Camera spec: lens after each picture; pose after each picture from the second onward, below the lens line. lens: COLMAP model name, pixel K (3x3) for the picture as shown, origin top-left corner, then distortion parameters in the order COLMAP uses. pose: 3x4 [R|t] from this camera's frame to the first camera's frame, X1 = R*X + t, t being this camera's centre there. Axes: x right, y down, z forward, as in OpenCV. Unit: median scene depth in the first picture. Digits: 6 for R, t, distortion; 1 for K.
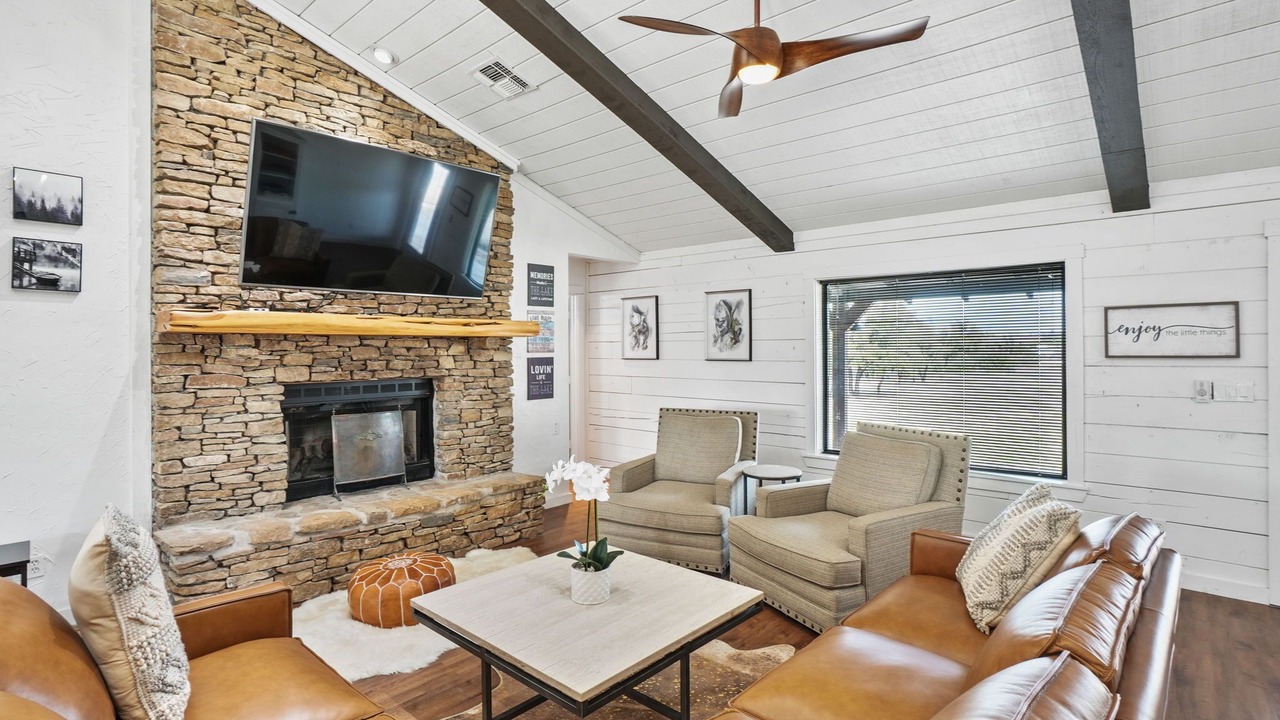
lens RADIAL K [[620.1, 0, 634.6], [0, 620.1, 342.6], [0, 0, 1]] dist [-0.051891, 0.024205]
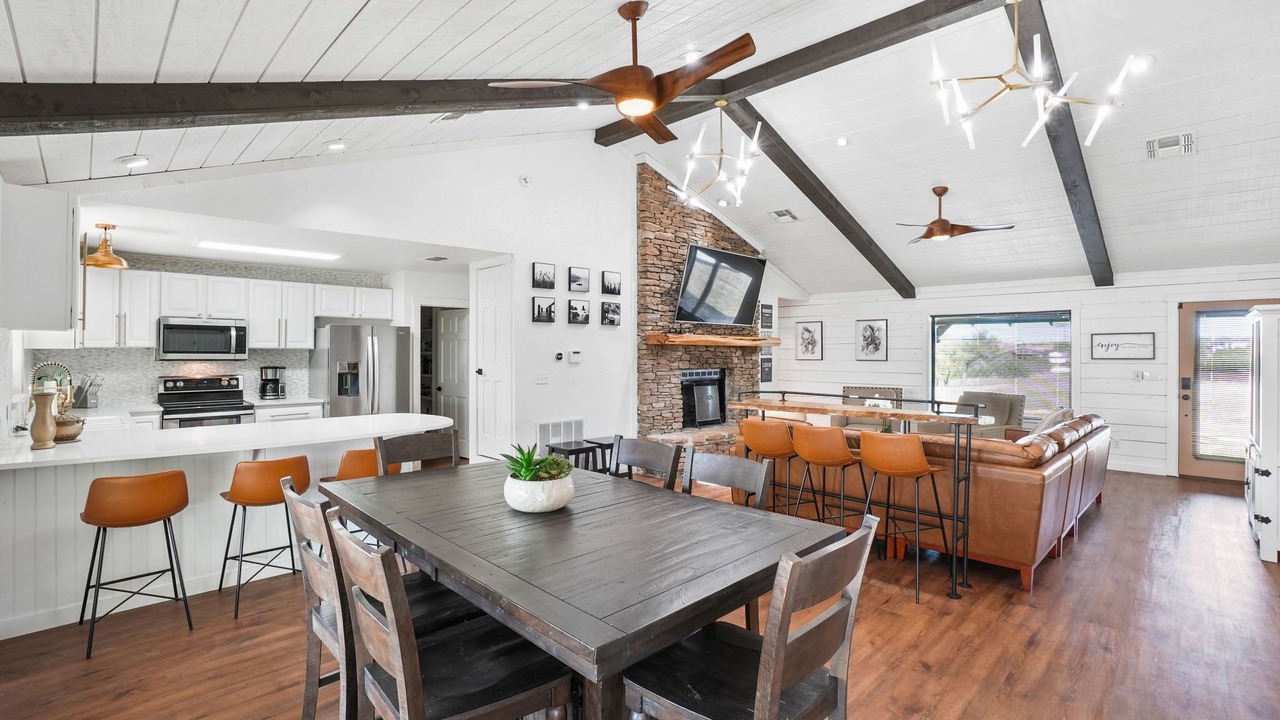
lens RADIAL K [[586.1, 0, 638.8], [0, 586.1, 346.9], [0, 0, 1]] dist [-0.055957, 0.016871]
pose [[0.999123, 0.006224, -0.041402, -0.567879], [-0.006327, 0.999977, -0.002357, -0.001441], [0.041387, 0.002617, 0.999140, -0.835703]]
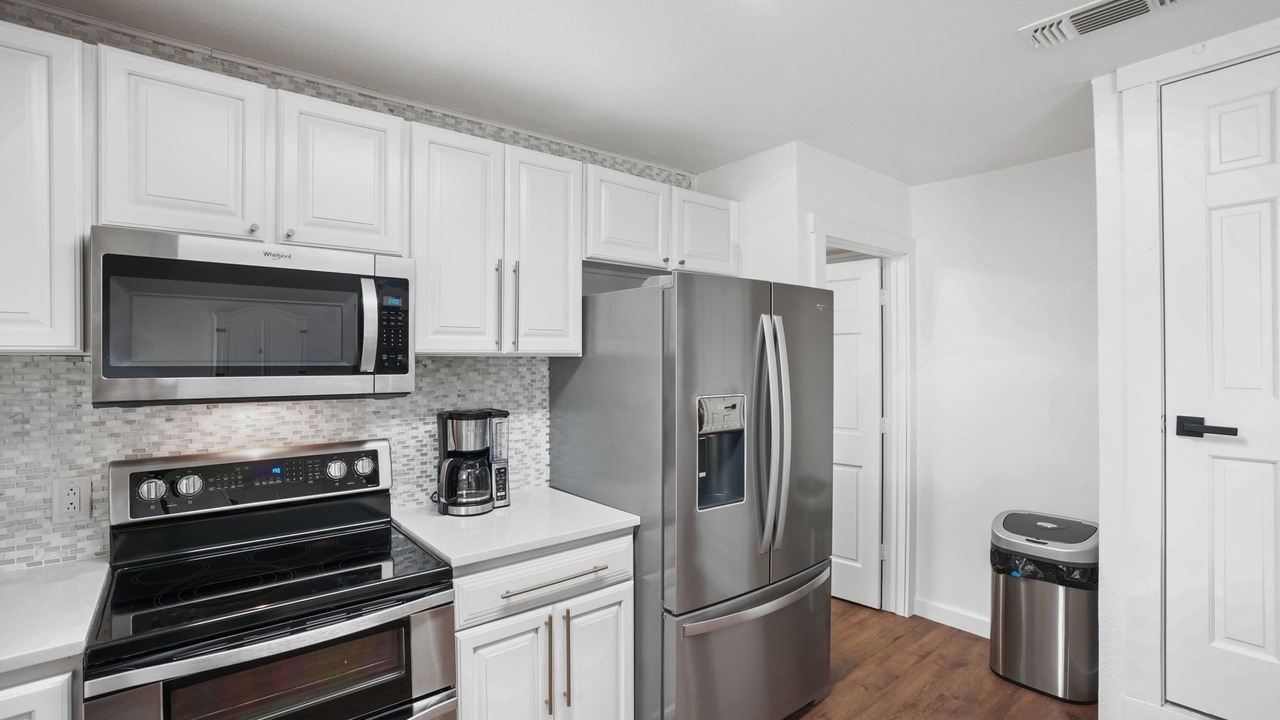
lens RADIAL K [[618.7, 0, 645.1], [0, 618.7, 352.6], [0, 0, 1]] dist [-0.050183, 0.020931]
pose [[0.989347, -0.003259, -0.145537, -1.355822], [0.002887, 0.999992, -0.002766, 0.004786], [0.145545, 0.002316, 0.989349, 0.118061]]
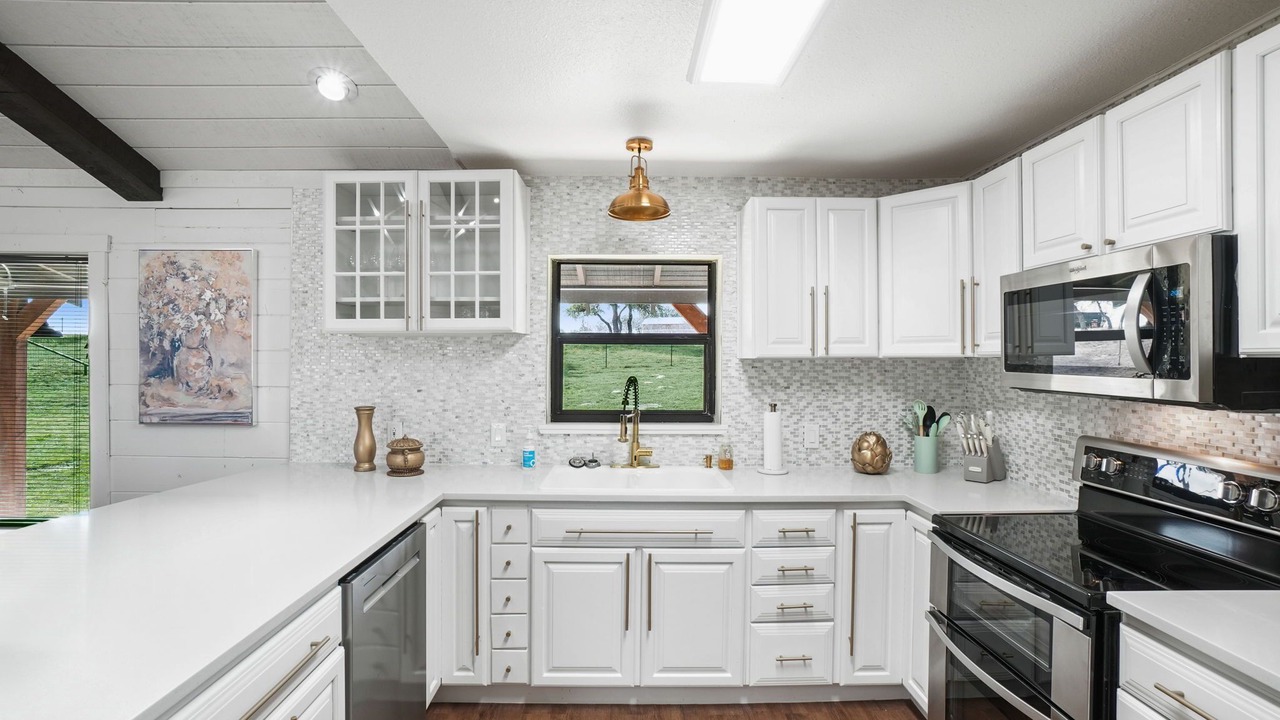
lens RADIAL K [[593.5, 0, 621.3], [0, 593.5, 360.3], [0, 0, 1]] dist [-0.042200, 0.000365]
pose [[-0.735962, 0.003716, -0.677012, -1.122593], [0.002781, 0.999993, 0.002467, 0.005304], [0.677017, -0.000067, -0.735968, 0.541960]]
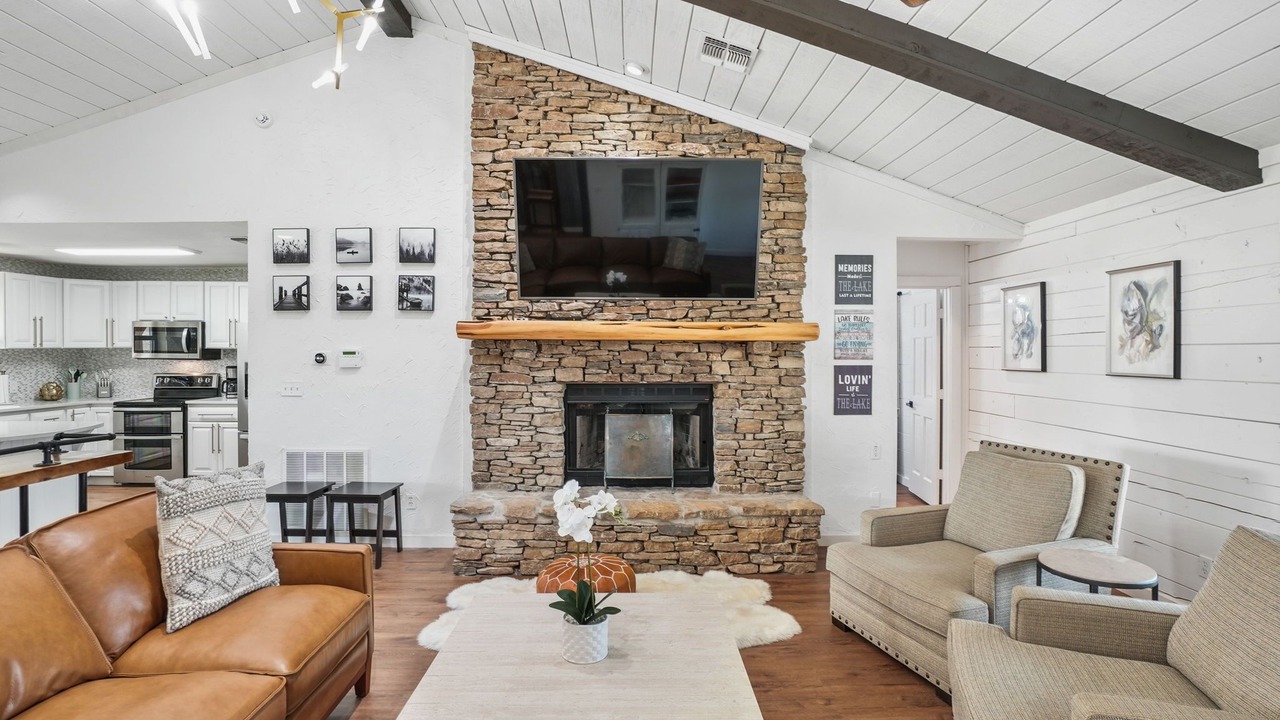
lens RADIAL K [[618.7, 0, 645.1], [0, 618.7, 352.6], [0, 0, 1]] dist [-0.050183, 0.020931]
pose [[0.690665, 0.008164, -0.723129, 0.331820], [-0.001623, 0.999951, 0.009740, -0.001228], [0.723173, -0.005553, 0.690645, 0.280267]]
